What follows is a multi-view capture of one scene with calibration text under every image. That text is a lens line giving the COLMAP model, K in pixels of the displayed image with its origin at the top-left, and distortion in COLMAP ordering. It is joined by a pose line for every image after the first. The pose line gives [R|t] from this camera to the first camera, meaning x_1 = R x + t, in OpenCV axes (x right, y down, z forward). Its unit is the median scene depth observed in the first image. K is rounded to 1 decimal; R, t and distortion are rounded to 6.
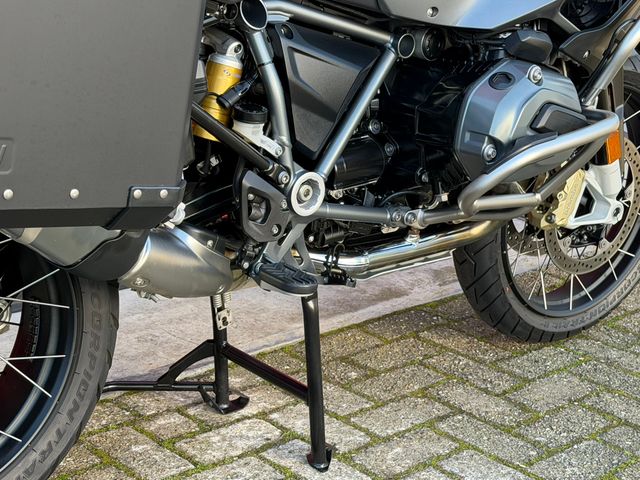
lens RADIAL K [[1216.2, 0, 320.0], [0, 1216.2, 240.0], [0, 0, 1]] dist [0.154460, 0.169140]
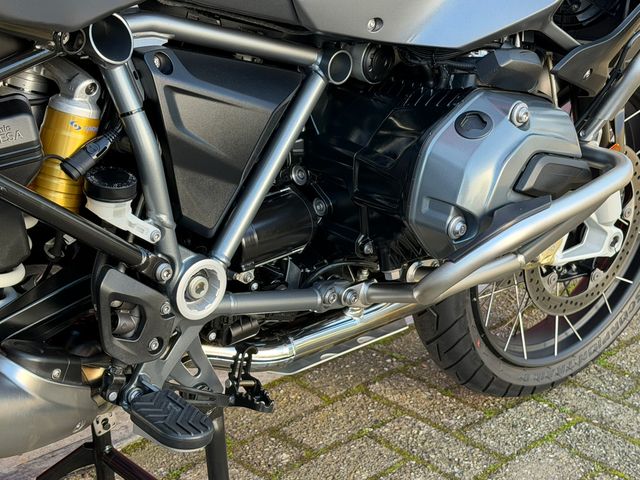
lens RADIAL K [[1240.4, 0, 320.0], [0, 1240.4, 240.0], [0, 0, 1]] dist [0.146780, 0.115419]
pose [[0.999364, -0.015419, 0.032147, 0.034112], [0.013147, 0.997480, 0.069715, -0.109600], [-0.033140, -0.069248, 0.997049, 0.267446]]
